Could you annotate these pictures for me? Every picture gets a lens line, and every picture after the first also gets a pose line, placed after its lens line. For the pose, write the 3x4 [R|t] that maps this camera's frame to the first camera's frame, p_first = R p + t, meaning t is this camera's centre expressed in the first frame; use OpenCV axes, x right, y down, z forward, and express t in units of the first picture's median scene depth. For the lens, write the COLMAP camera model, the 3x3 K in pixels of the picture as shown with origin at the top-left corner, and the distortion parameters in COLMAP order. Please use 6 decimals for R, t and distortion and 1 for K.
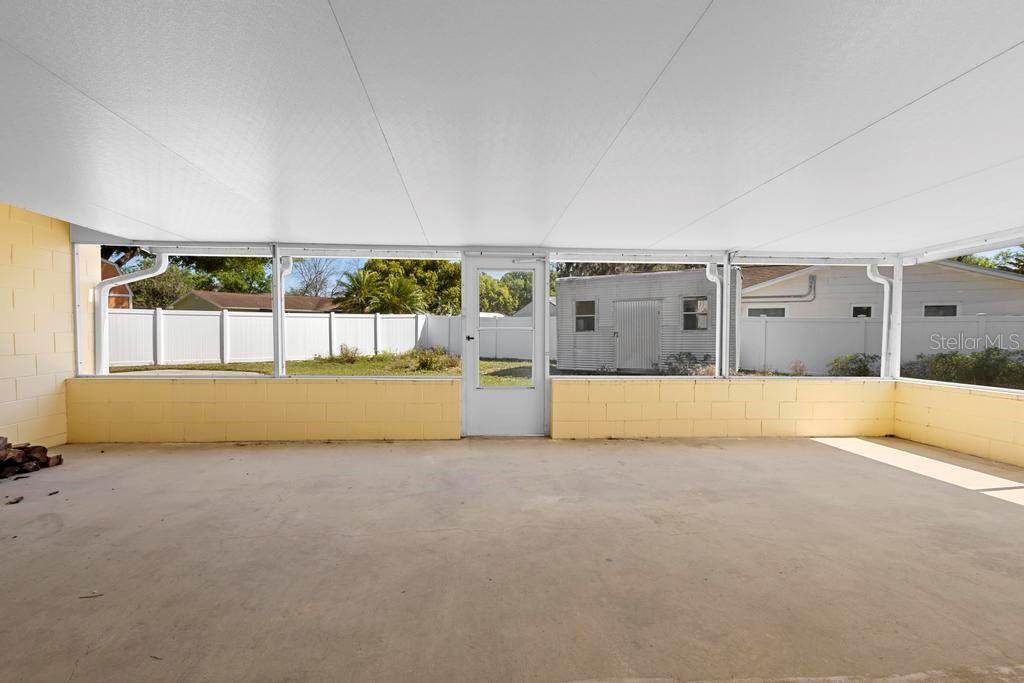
lens RADIAL K [[473.0, 0, 516.3], [0, 473.0, 344.9], [0, 0, 1]] dist [0.012328, -0.000780]
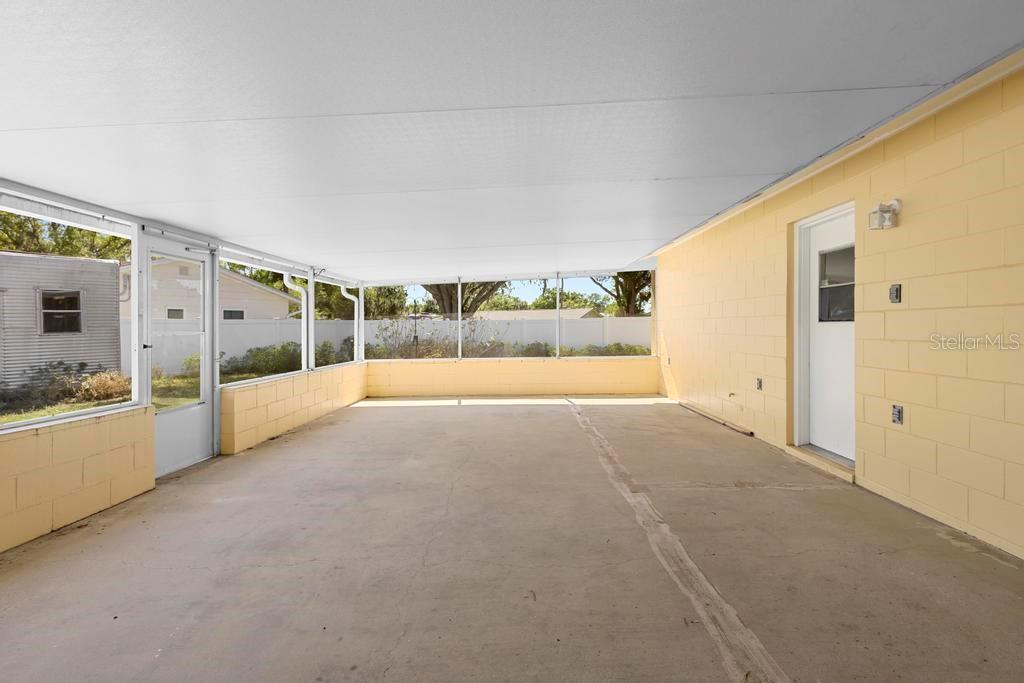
lens RADIAL K [[473.0, 0, 518.2], [0, 473.0, 332.0], [0, 0, 1]] dist [0.012328, -0.000780]
pose [[0.096965, -0.015486, 0.995167, -0.752742], [0.044631, 0.998941, 0.011196, -0.018775], [-0.994287, 0.043330, 0.097553, 0.362265]]
